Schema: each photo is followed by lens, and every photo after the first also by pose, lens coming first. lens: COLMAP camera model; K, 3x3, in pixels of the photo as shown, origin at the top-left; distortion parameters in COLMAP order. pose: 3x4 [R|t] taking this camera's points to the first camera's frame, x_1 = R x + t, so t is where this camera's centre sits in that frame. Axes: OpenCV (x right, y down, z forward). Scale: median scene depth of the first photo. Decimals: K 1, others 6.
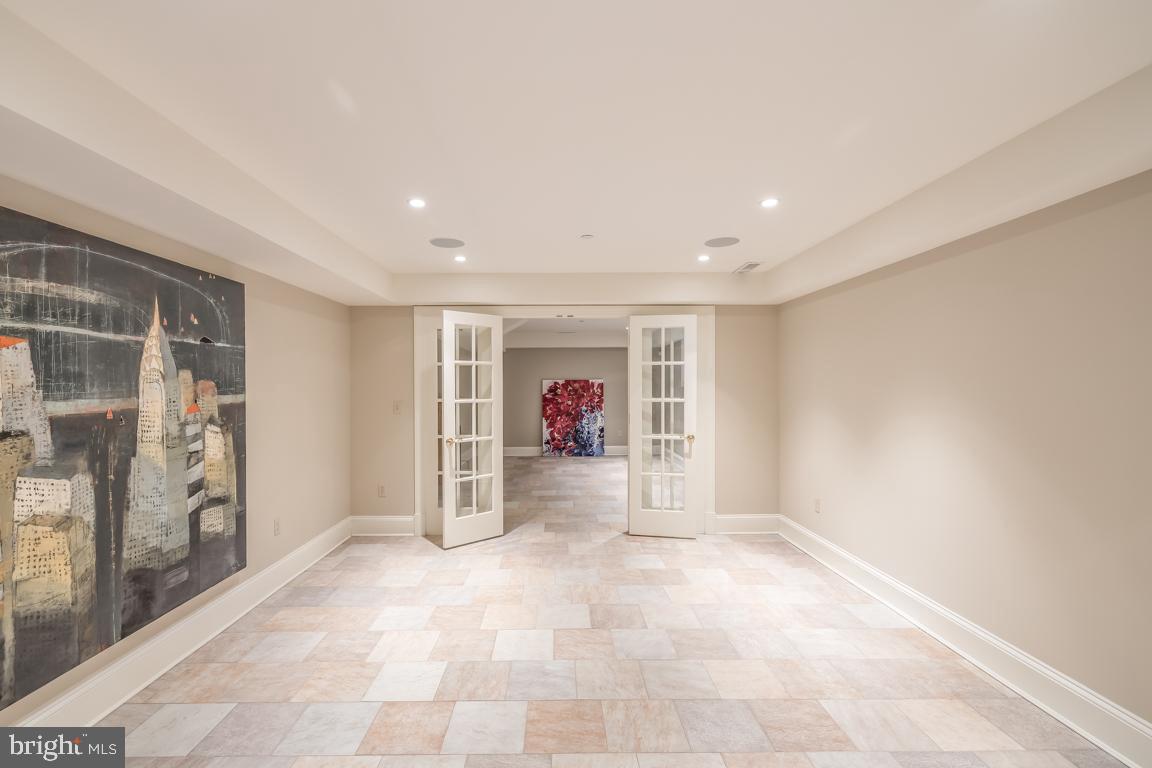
lens RADIAL K [[484.1, 0, 571.3], [0, 484.1, 384.0], [0, 0, 1]] dist [-0.009883, -0.000160]
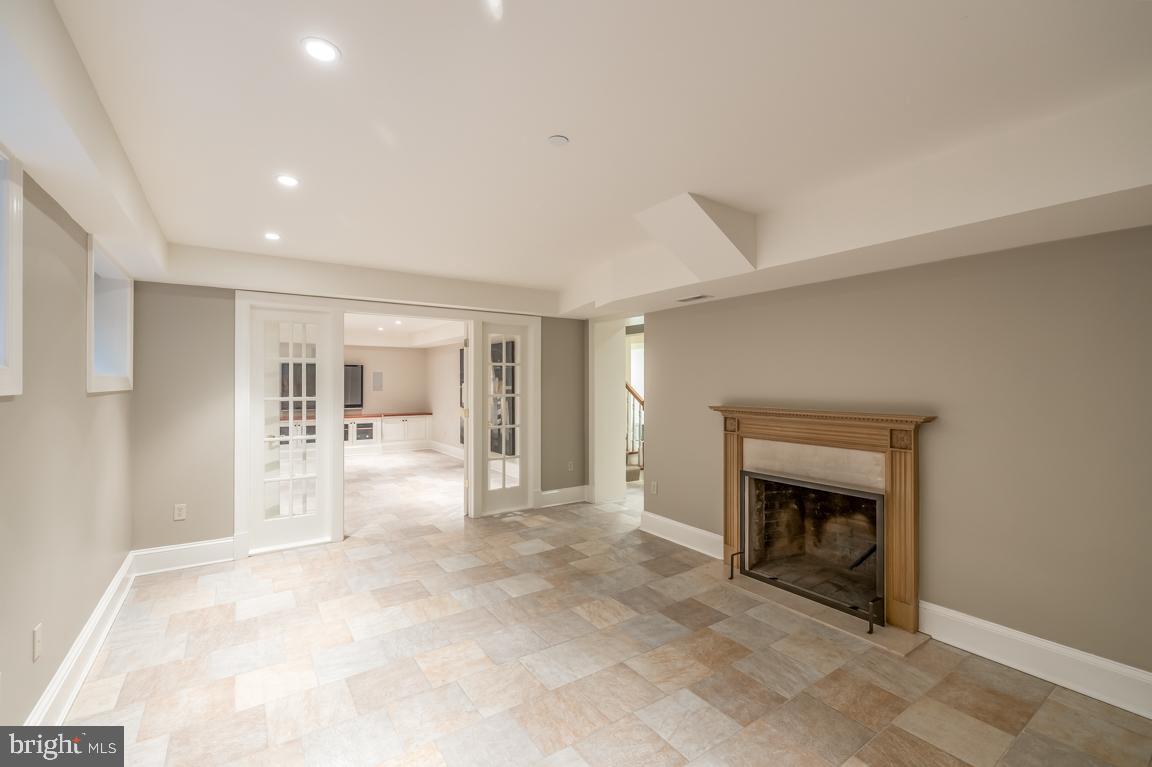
lens RADIAL K [[484.1, 0, 574.4], [0, 484.1, 383.4], [0, 0, 1]] dist [-0.009883, -0.000160]
pose [[-0.834573, -0.001379, -0.550896, 0.249919], [-0.002811, 0.999995, 0.001755, 0.001285], [0.550890, 0.003013, -0.834572, 1.945779]]
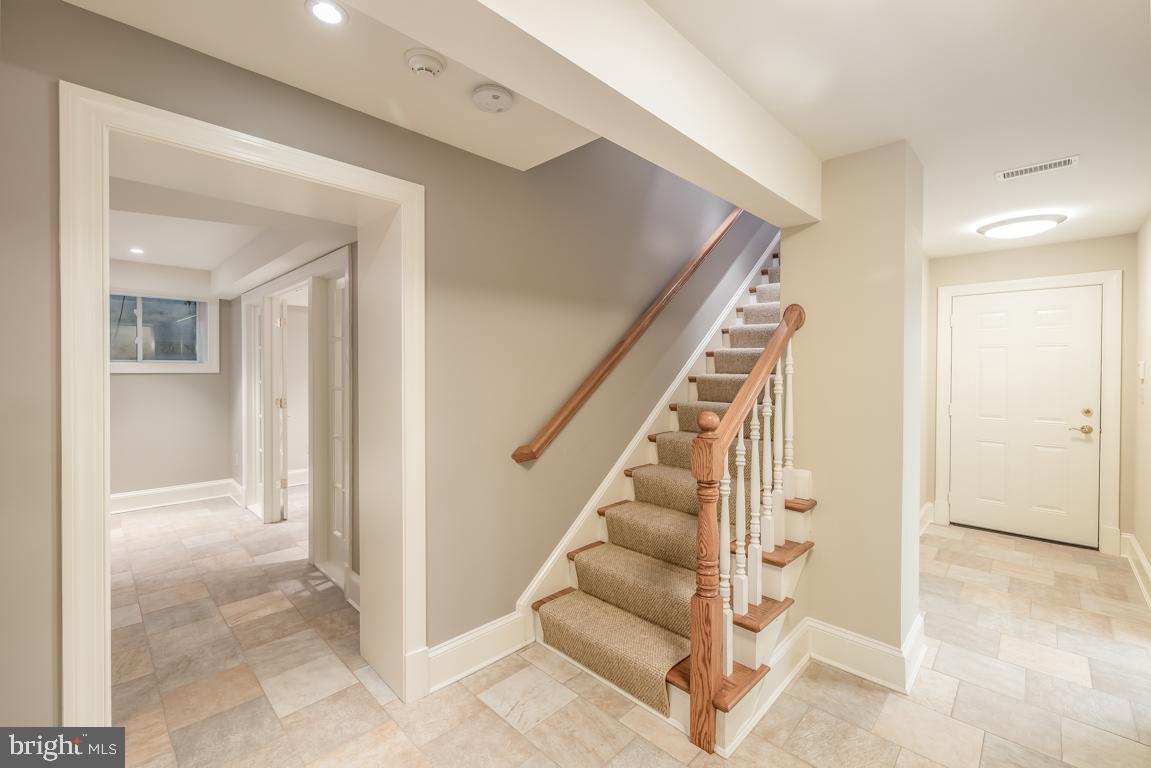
lens RADIAL K [[483.7, 0, 574.8], [0, 483.7, 377.2], [0, 0, 1]] dist [-0.009883, -0.000160]
pose [[-0.693118, -0.005593, 0.720803, -0.917689], [0.001842, 0.999953, 0.009531, 0.015686], [-0.720822, 0.007933, -0.693075, 1.171449]]
